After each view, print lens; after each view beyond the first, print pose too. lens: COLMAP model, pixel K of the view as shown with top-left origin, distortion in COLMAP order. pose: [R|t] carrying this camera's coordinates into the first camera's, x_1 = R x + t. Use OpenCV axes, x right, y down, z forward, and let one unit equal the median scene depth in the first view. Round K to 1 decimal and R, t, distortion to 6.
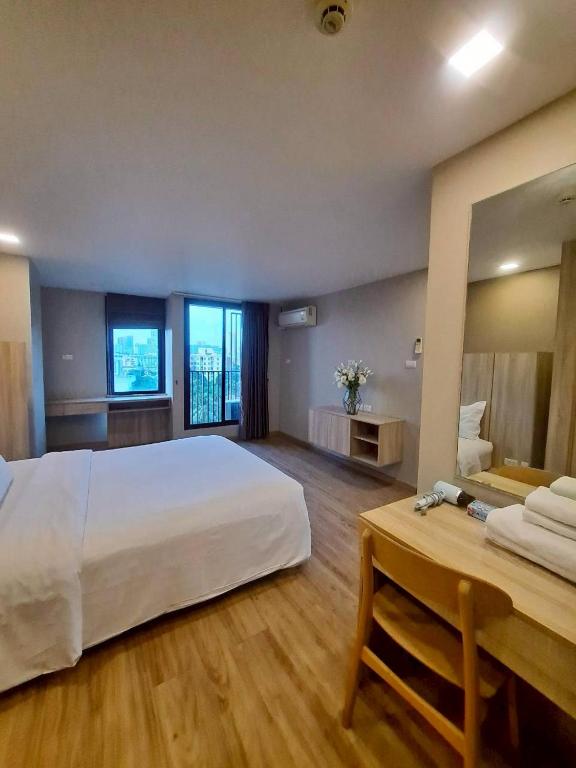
lens RADIAL K [[313.3, 0, 288.0], [0, 313.3, 384.0], [0, 0, 1]] dist [-0.000735, -0.000143]
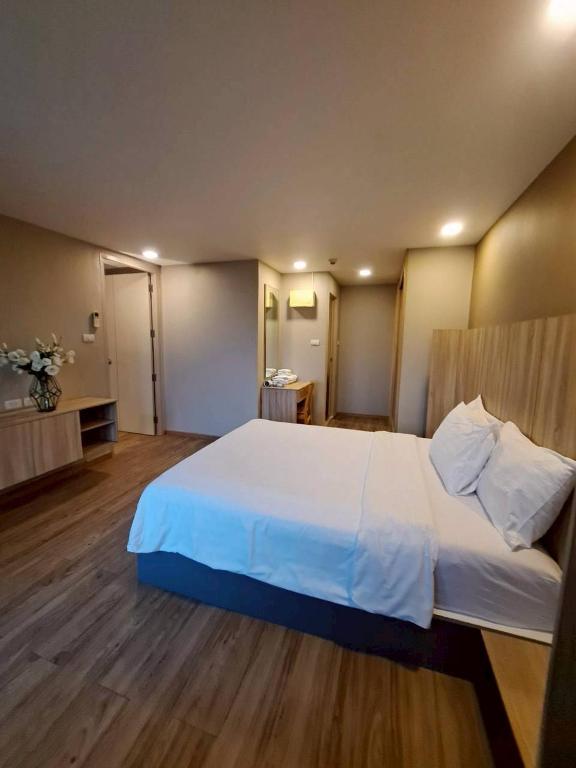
lens RADIAL K [[313.3, 0, 288.0], [0, 313.3, 384.0], [0, 0, 1]] dist [-0.000735, -0.000143]
pose [[-0.658376, -0.132157, 0.740996, -0.743537], [0.022838, 0.980505, 0.195164, -0.096906], [-0.752343, 0.145414, -0.642523, 1.160450]]
